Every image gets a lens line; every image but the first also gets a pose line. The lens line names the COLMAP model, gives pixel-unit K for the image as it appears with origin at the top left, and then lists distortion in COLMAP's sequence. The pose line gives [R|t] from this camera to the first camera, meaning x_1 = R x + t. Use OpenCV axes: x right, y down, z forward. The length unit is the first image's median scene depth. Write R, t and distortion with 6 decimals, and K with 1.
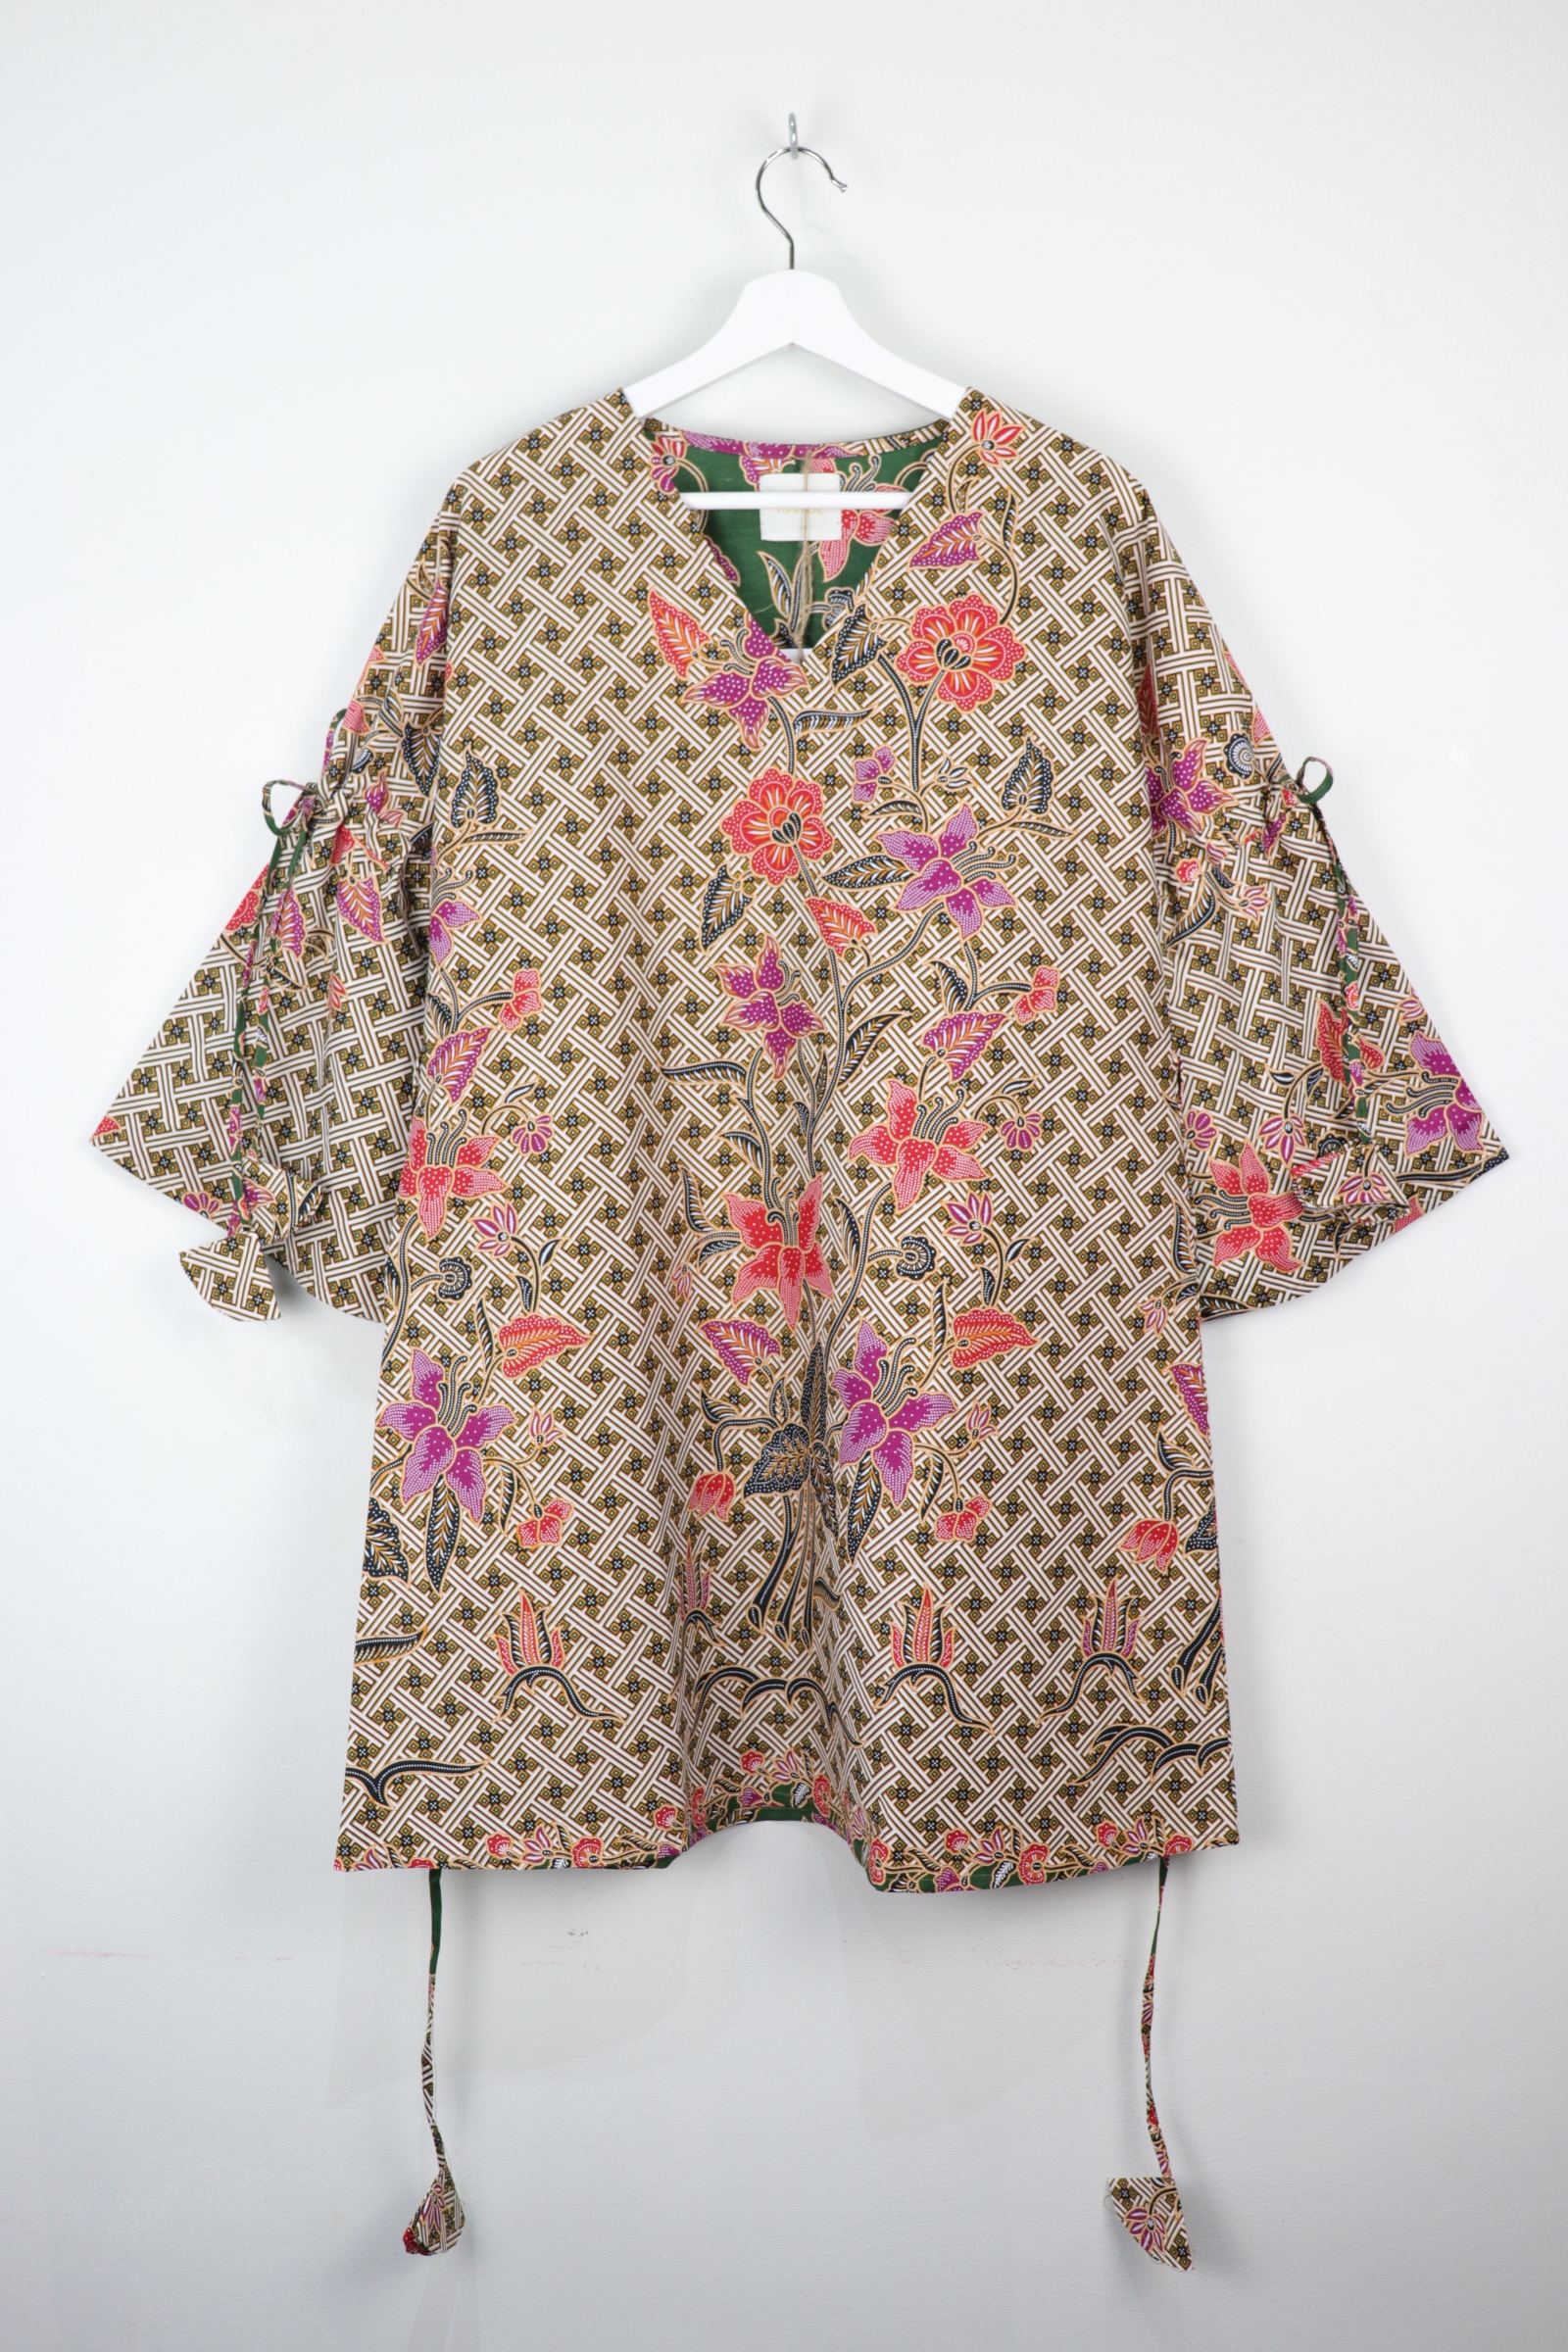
lens RADIAL K [[2418.0, 0, 784.0], [0, 2418.0, 1176.0], [0, 0, 1]] dist [-0.111341, 0.188150]
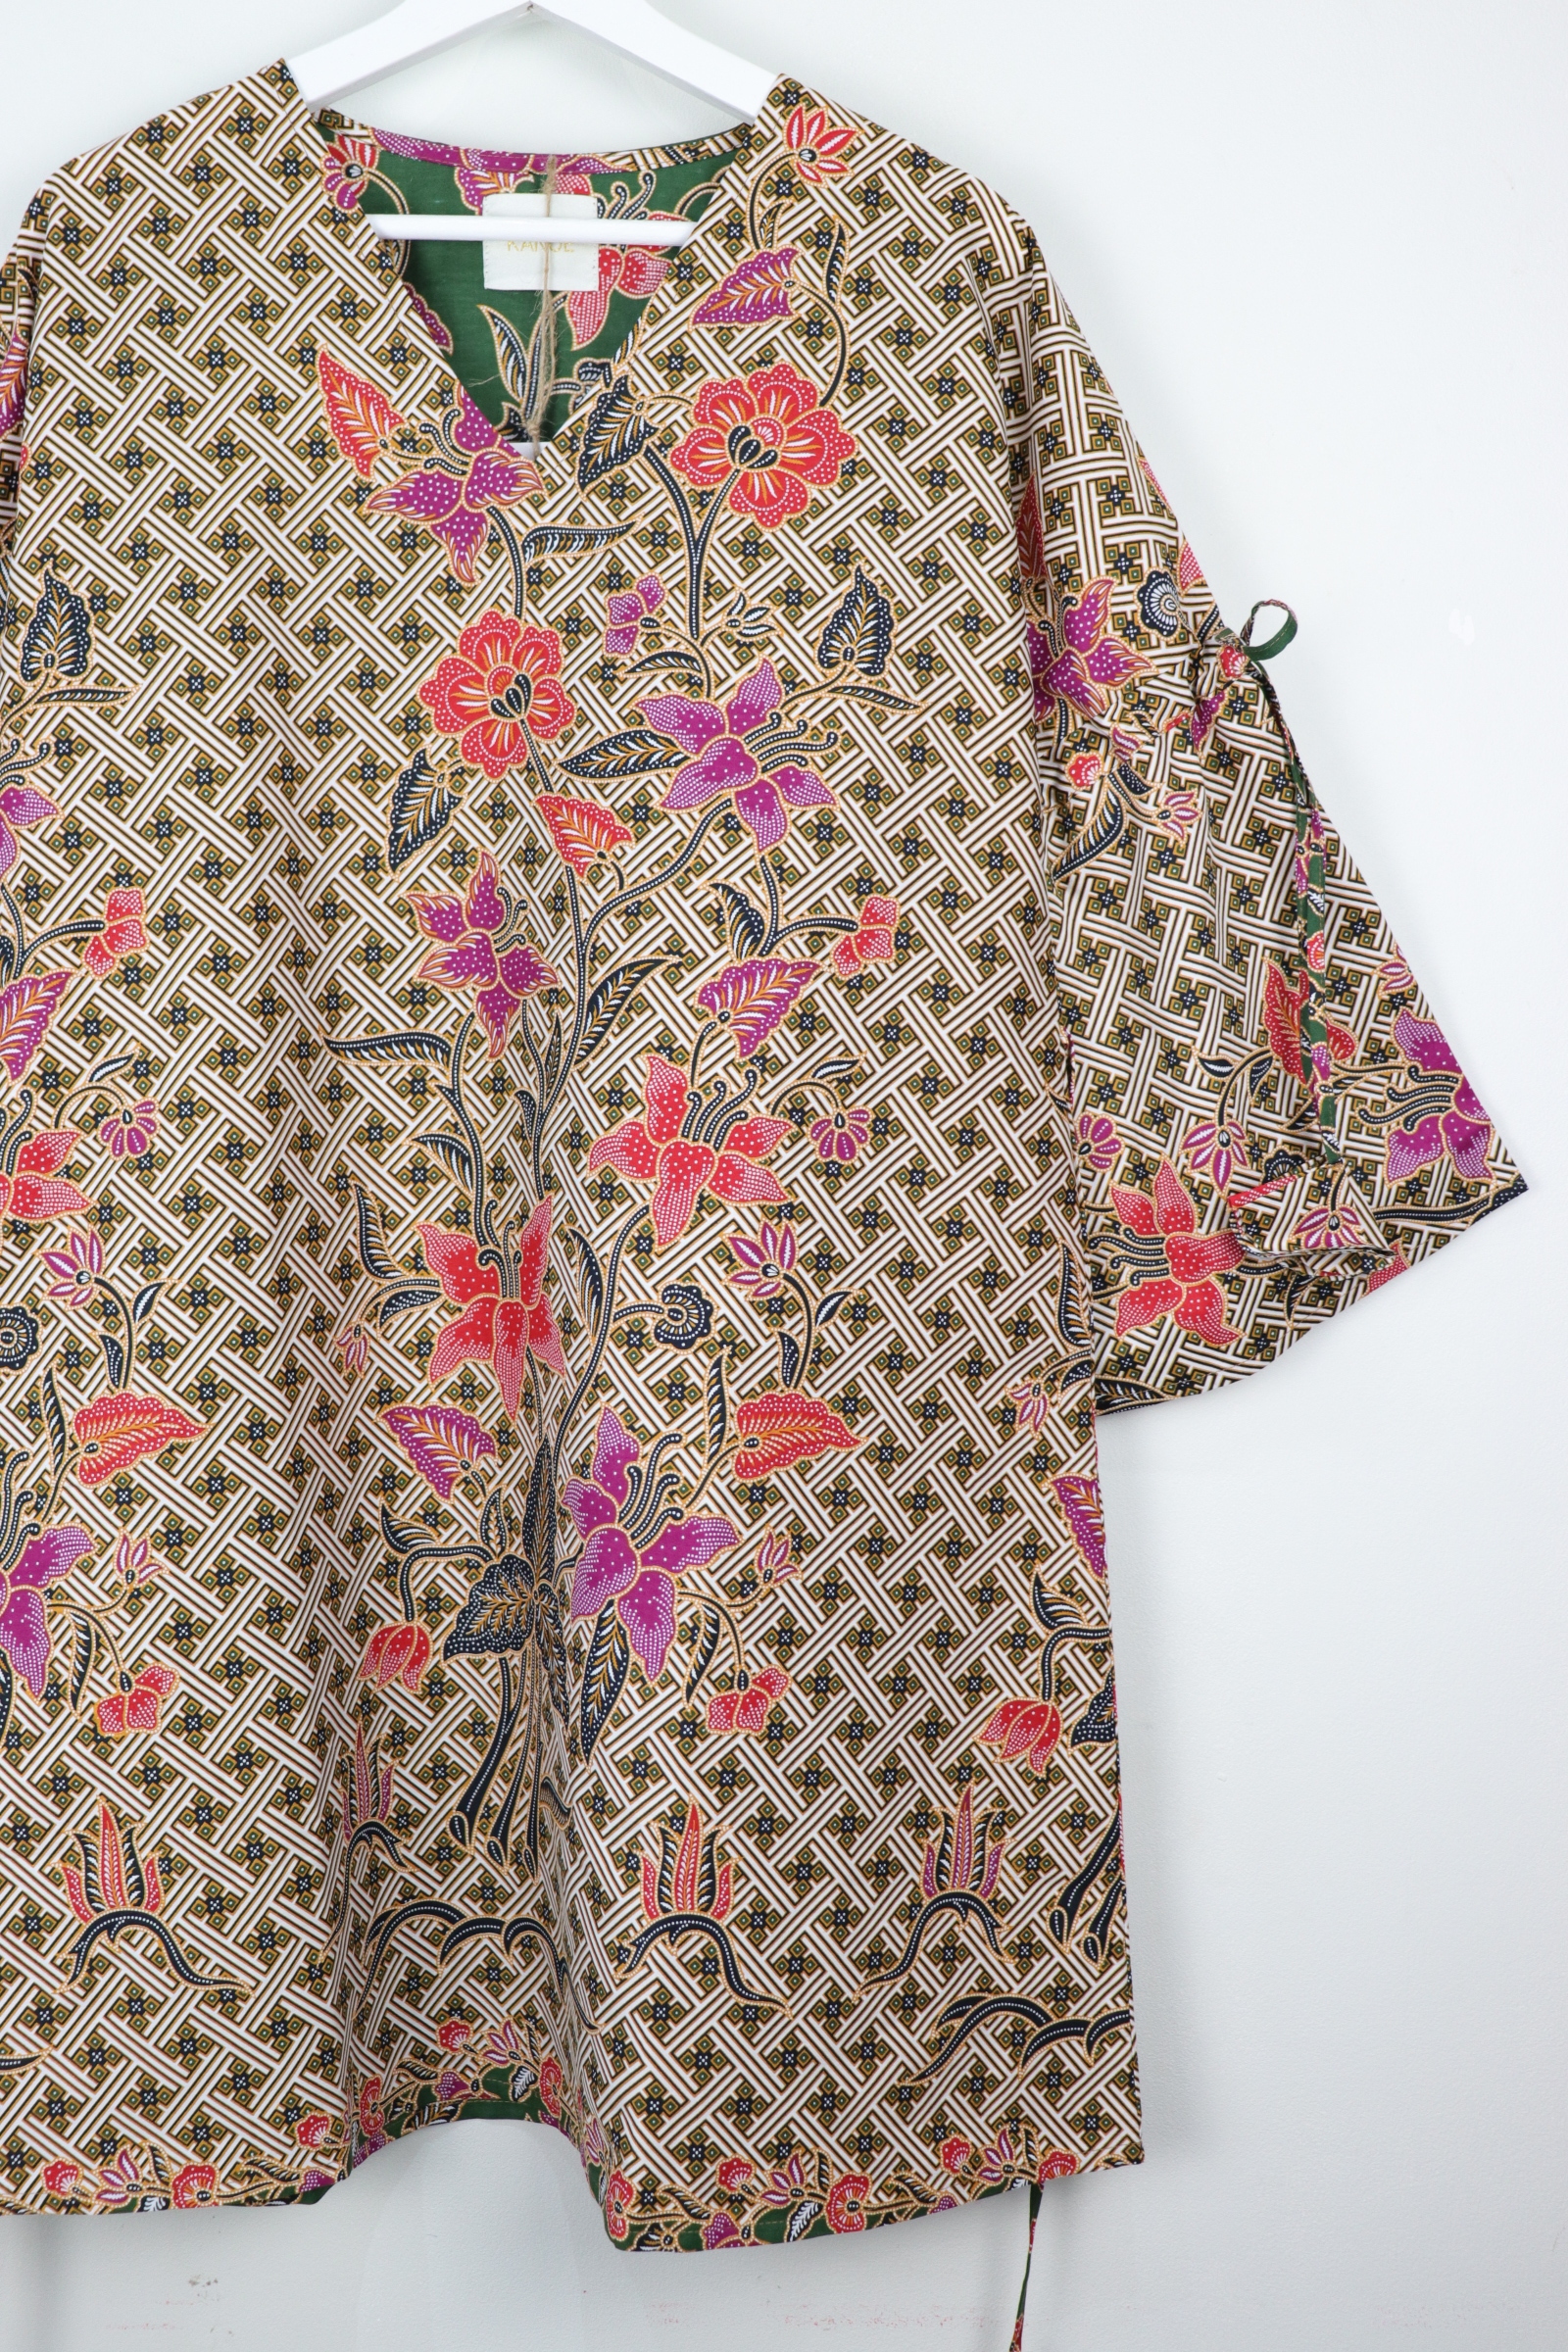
lens RADIAL K [[2418.0, 0, 784.0], [0, 2418.0, 1176.0], [0, 0, 1]] dist [-0.111341, 0.188150]
pose [[0.998531, 0.015886, 0.051793, 0.046269], [-0.013840, 0.999118, -0.039634, 0.020559], [-0.052377, 0.038859, 0.997871, 0.311578]]
